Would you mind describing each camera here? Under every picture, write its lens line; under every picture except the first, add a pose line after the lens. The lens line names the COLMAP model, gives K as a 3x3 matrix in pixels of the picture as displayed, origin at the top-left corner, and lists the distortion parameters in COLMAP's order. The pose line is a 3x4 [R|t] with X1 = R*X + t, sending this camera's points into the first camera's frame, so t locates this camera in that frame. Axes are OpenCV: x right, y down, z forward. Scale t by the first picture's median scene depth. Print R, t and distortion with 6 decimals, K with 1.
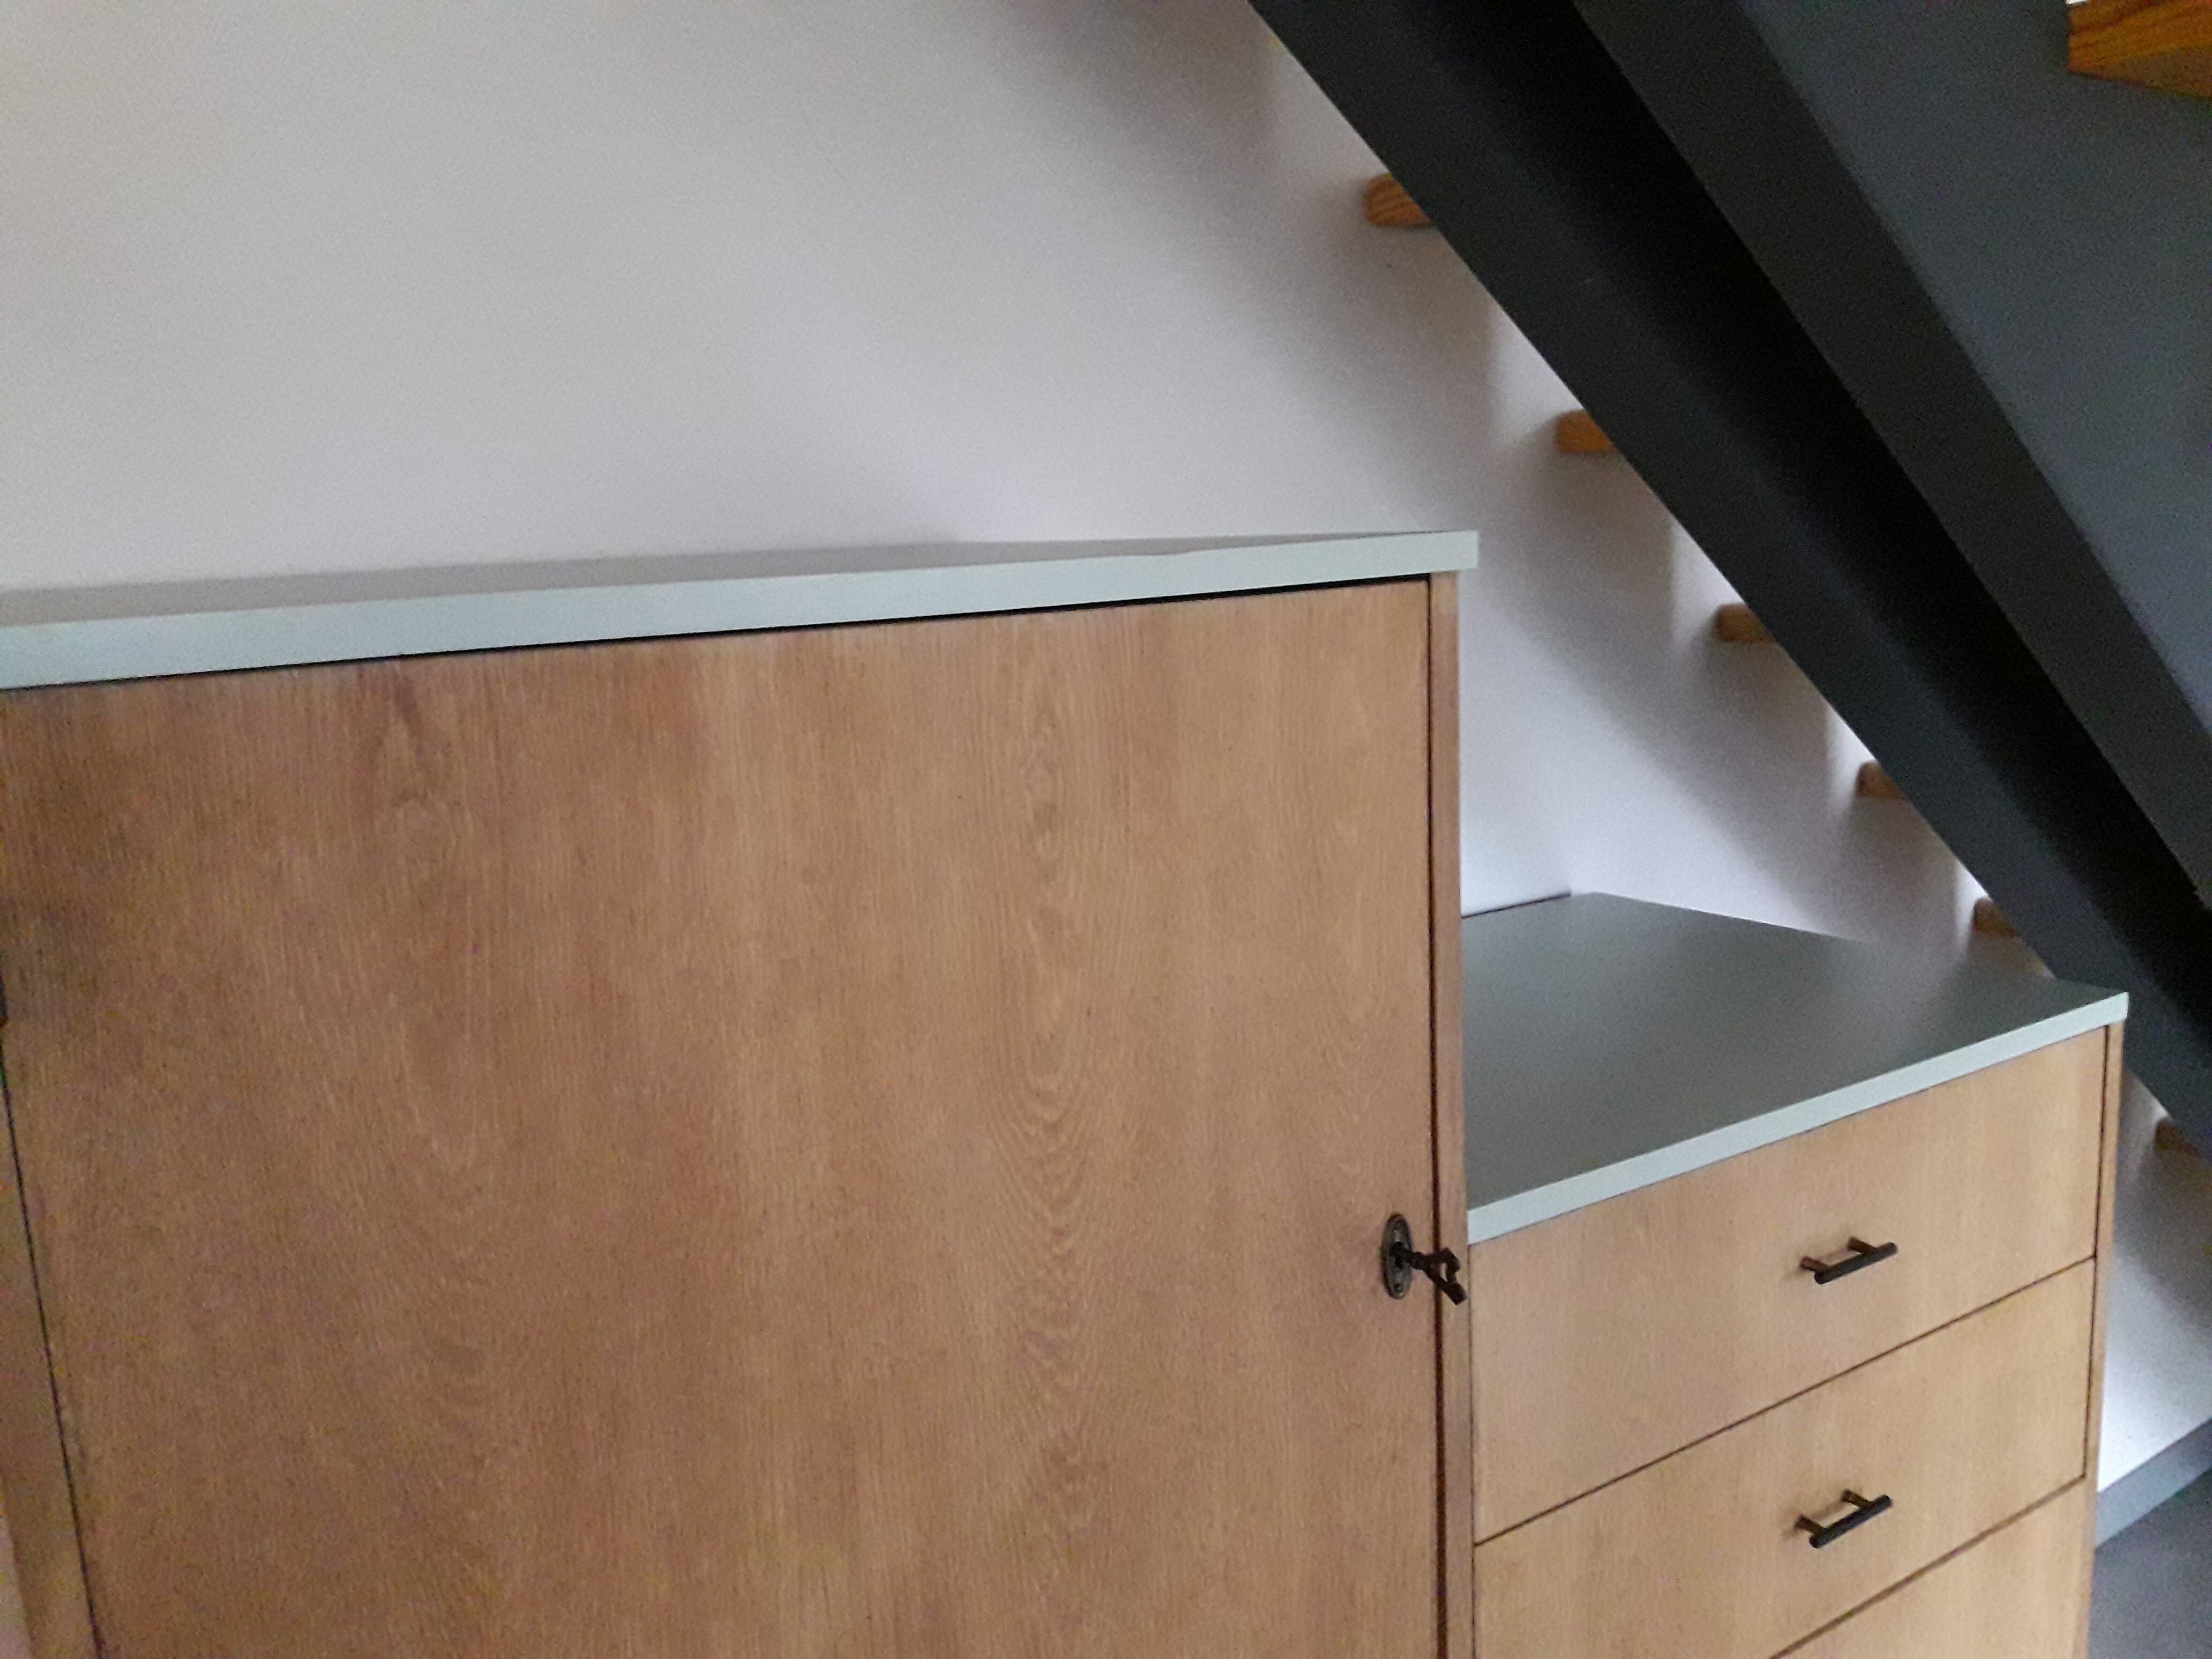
lens RADIAL K [[1837.8, 0, 1106.0], [0, 1837.8, 829.5], [0, 0, 1]] dist [0.186057, -0.366210]
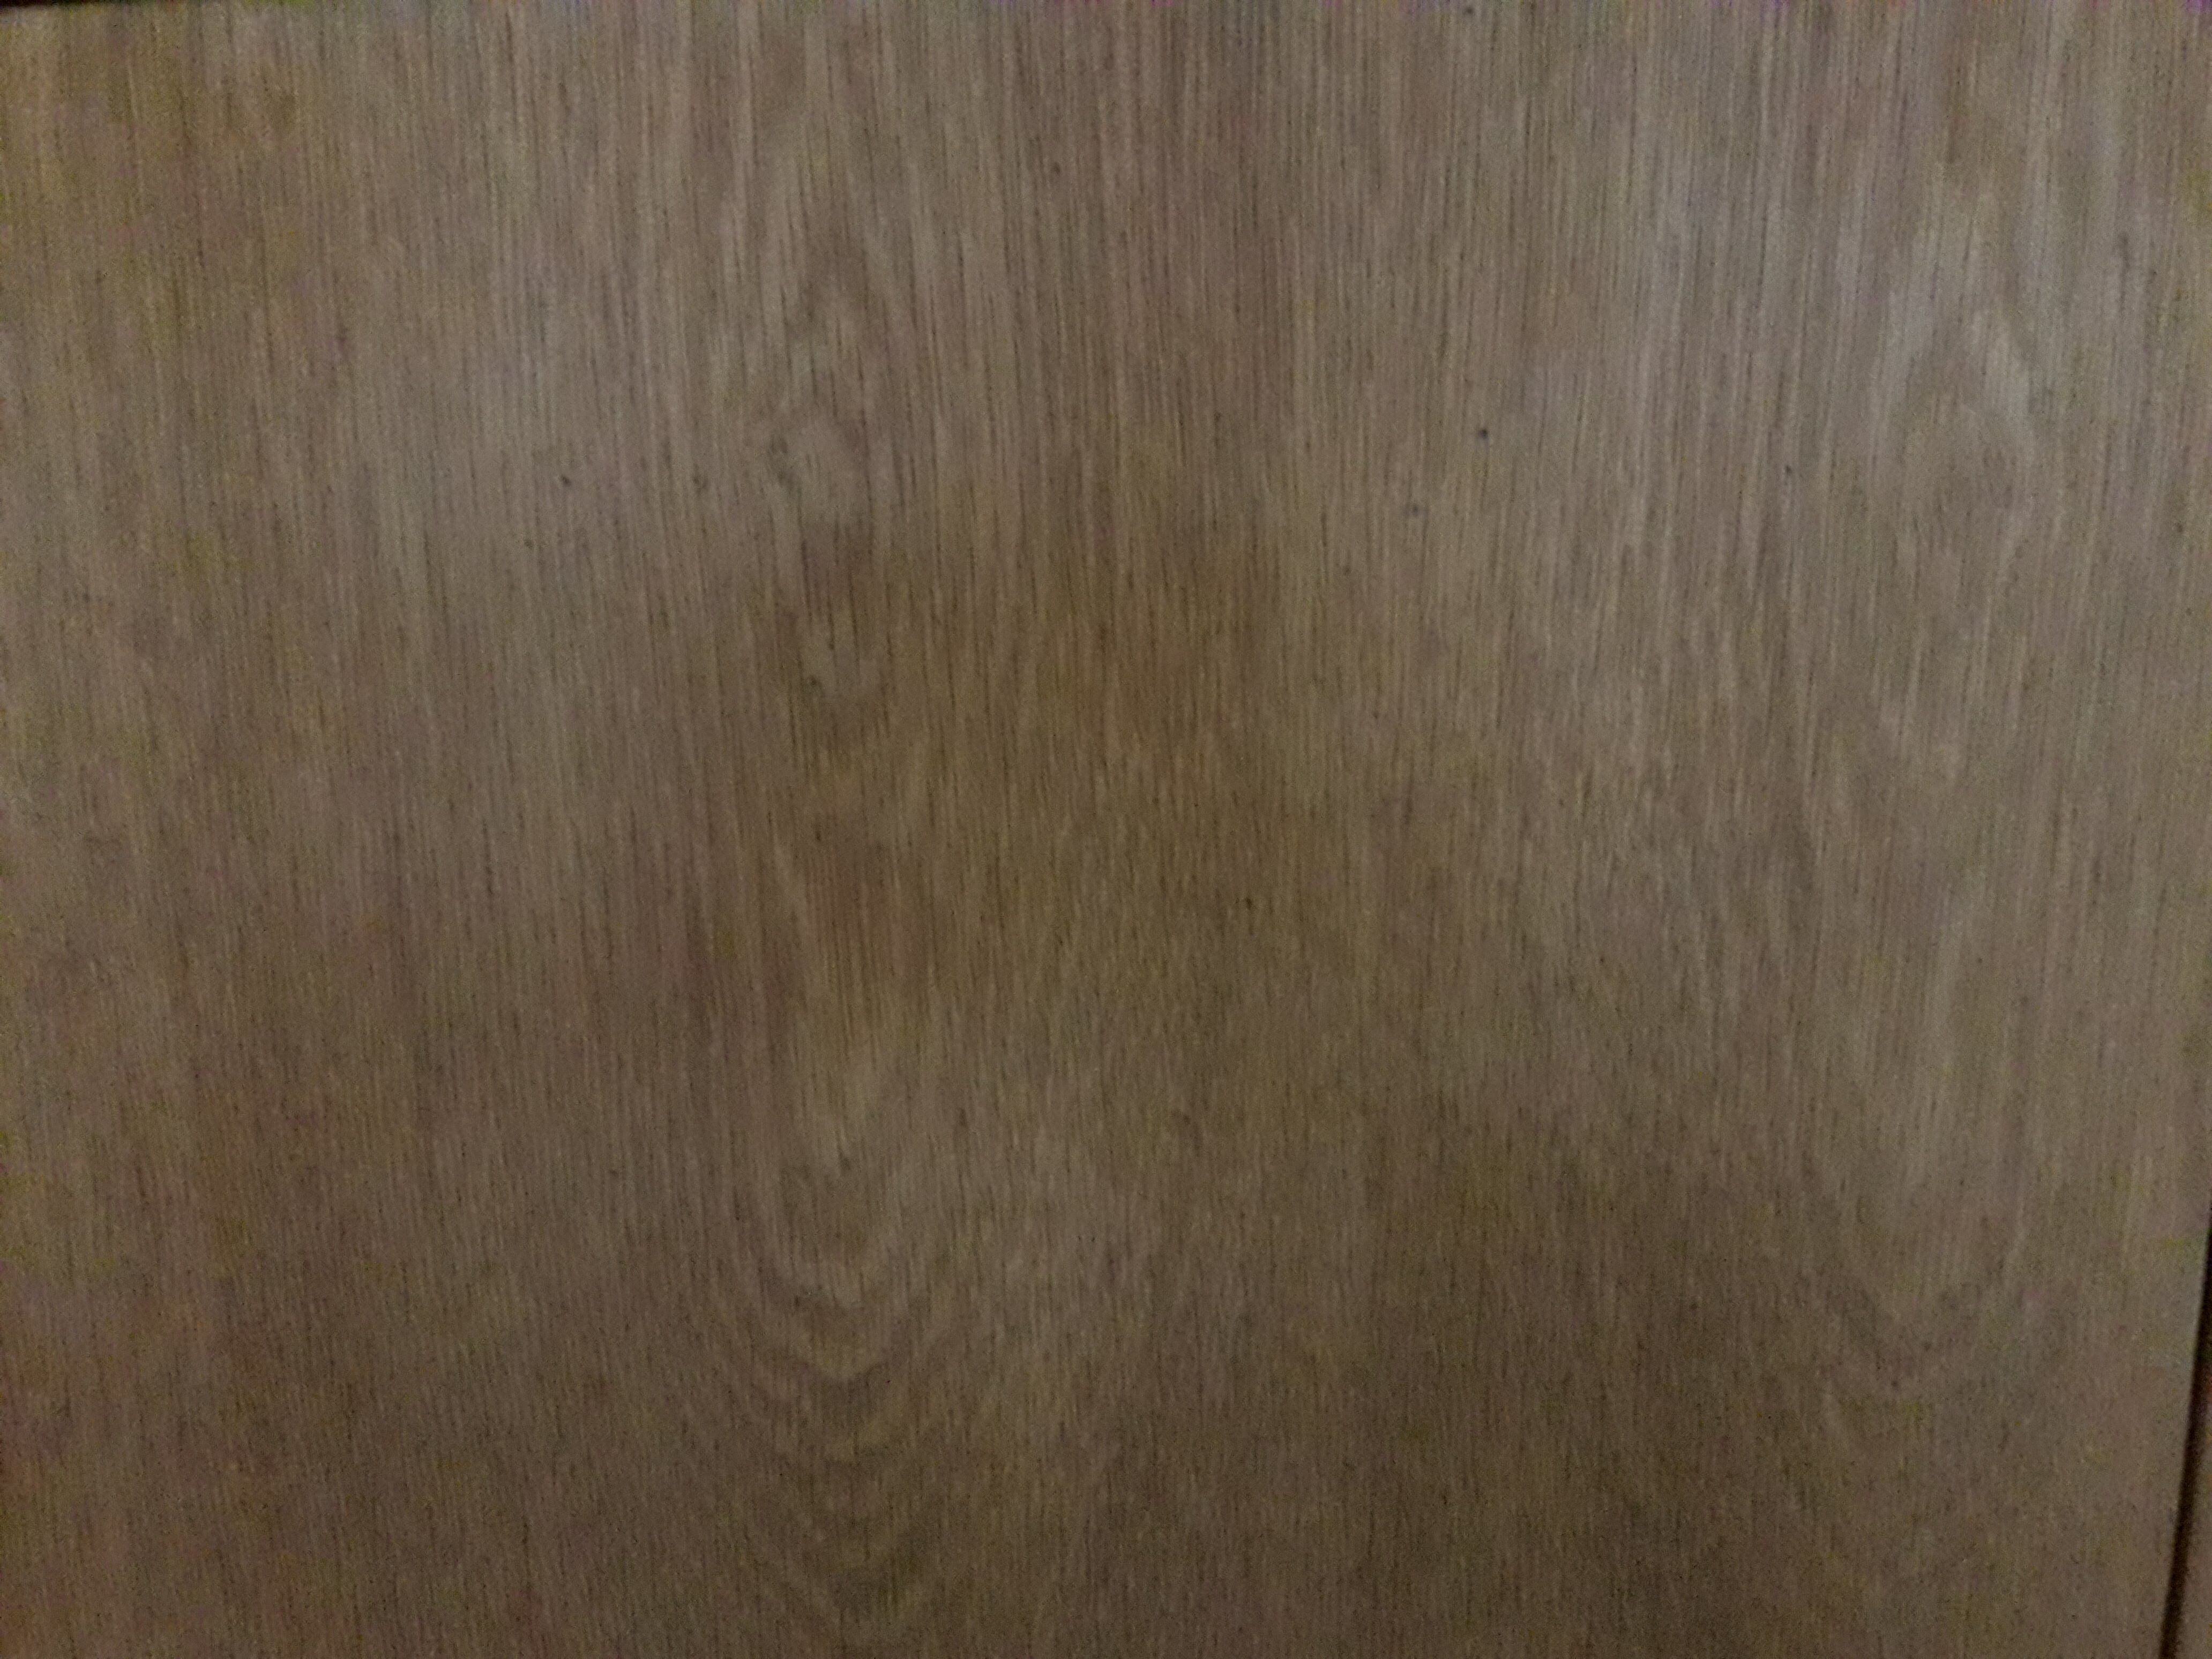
lens RADIAL K [[1830.7, 0, 1106.0], [0, 1830.7, 829.5], [0, 0, 1]] dist [0.084292, -0.205372]
pose [[0.959277, 0.012195, 0.282203, -0.084999], [-0.070838, 0.977527, 0.198553, -0.032761], [-0.273440, -0.210459, 0.938583, 0.644848]]
